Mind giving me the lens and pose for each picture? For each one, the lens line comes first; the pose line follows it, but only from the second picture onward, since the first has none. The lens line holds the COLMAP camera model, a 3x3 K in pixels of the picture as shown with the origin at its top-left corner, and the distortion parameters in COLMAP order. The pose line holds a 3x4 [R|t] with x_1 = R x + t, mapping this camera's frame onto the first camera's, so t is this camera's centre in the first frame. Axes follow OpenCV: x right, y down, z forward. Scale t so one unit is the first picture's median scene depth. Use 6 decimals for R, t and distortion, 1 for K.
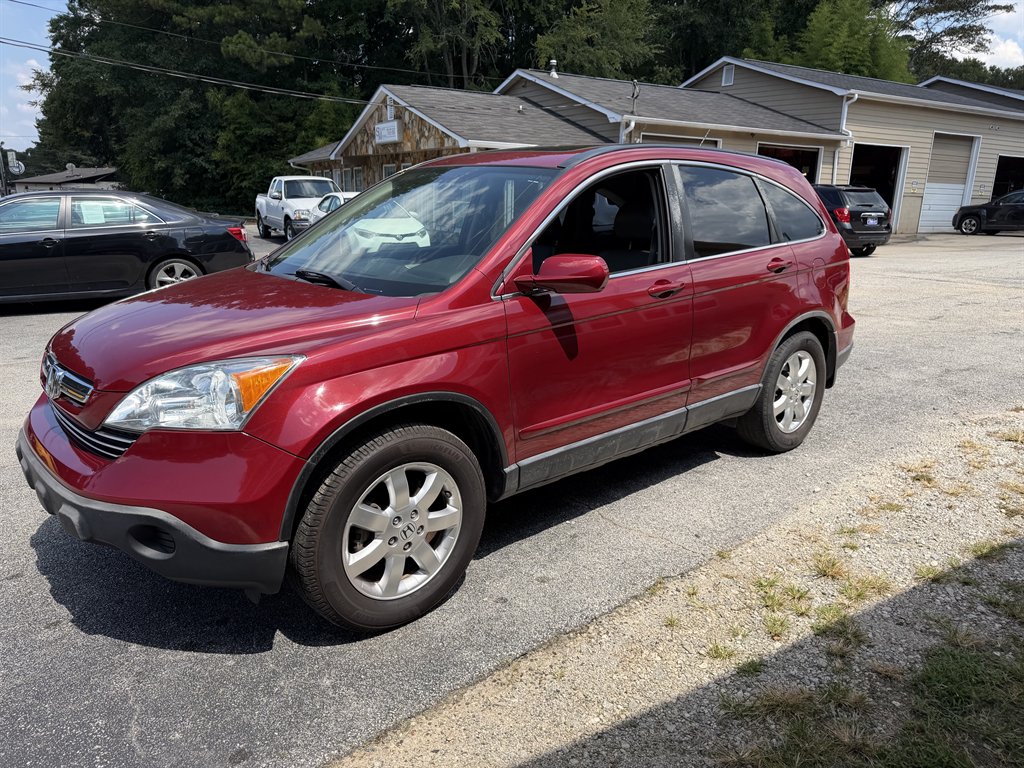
lens RADIAL K [[724.0, 0, 507.3], [0, 724.0, 387.3], [0, 0, 1]] dist [0.069547, -0.090778]
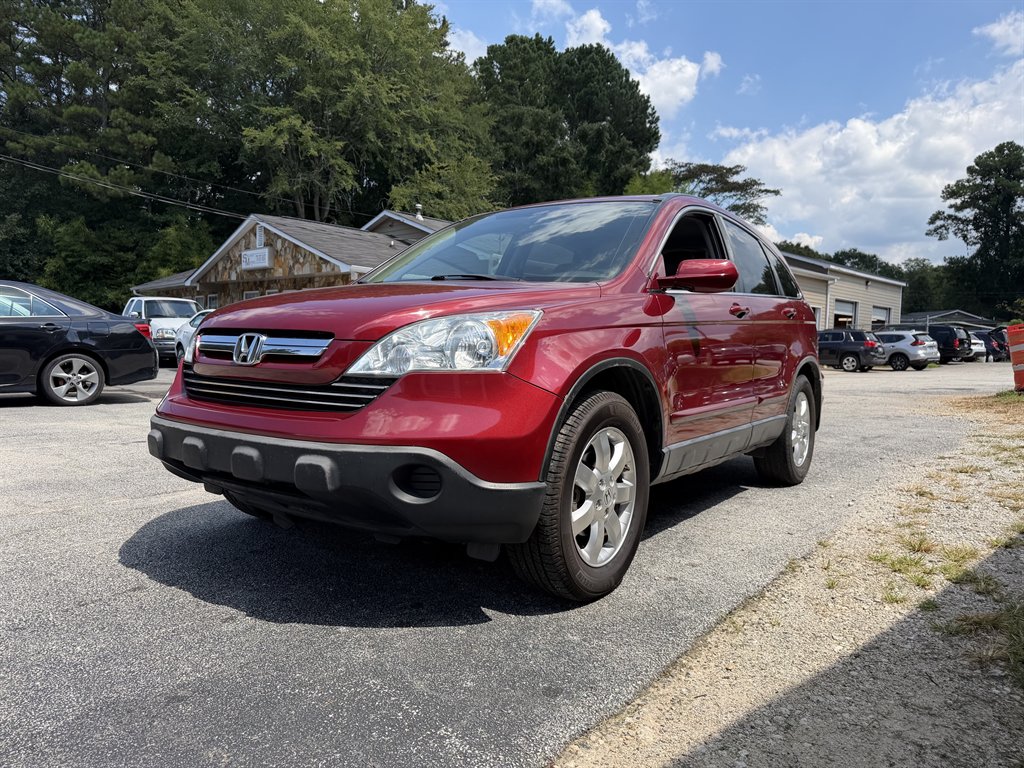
lens RADIAL K [[728.0, 0, 506.6], [0, 728.0, 381.6], [0, 0, 1]] dist [0.049660, -0.057628]
pose [[0.974325, 0.006314, 0.225055, -0.054973], [0.039103, 0.979670, -0.196770, 0.025489], [-0.221722, 0.200518, 0.954270, 0.002476]]
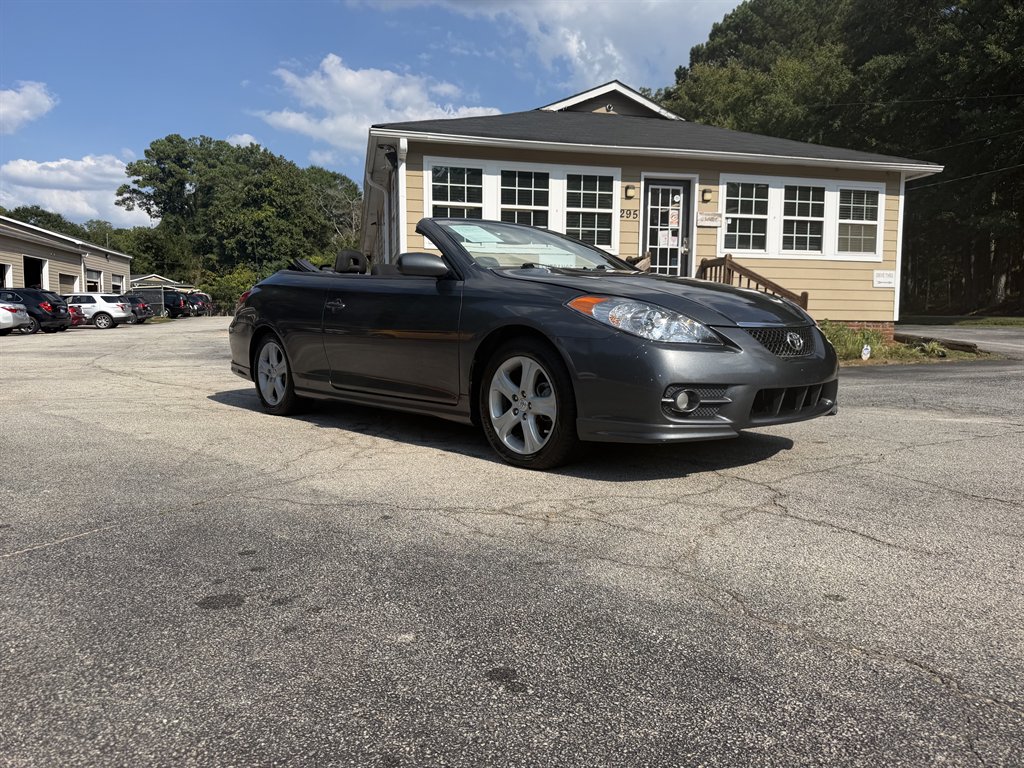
lens RADIAL K [[728.0, 0, 506.6], [0, 728.0, 381.6], [0, 0, 1]] dist [0.049660, -0.057628]
pose [[0.318191, -0.092170, 0.943536, -0.584405], [0.238339, 0.971074, 0.014485, 0.109300], [-0.917578, 0.220272, 0.330954, -0.326797]]
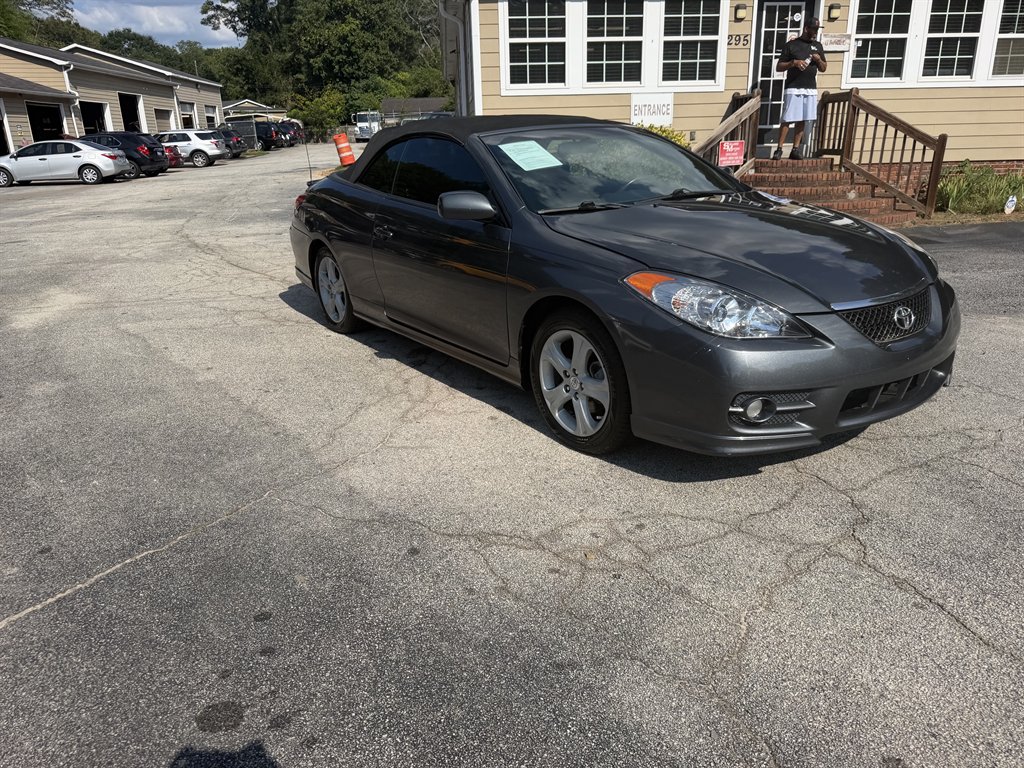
lens RADIAL K [[728.0, 0, 506.6], [0, 728.0, 381.6], [0, 0, 1]] dist [0.049660, -0.057628]
pose [[0.437359, -0.313714, 0.842793, -0.561127], [0.260801, 0.941150, 0.214986, 0.083496], [-0.860639, 0.125775, 0.493438, -0.335282]]
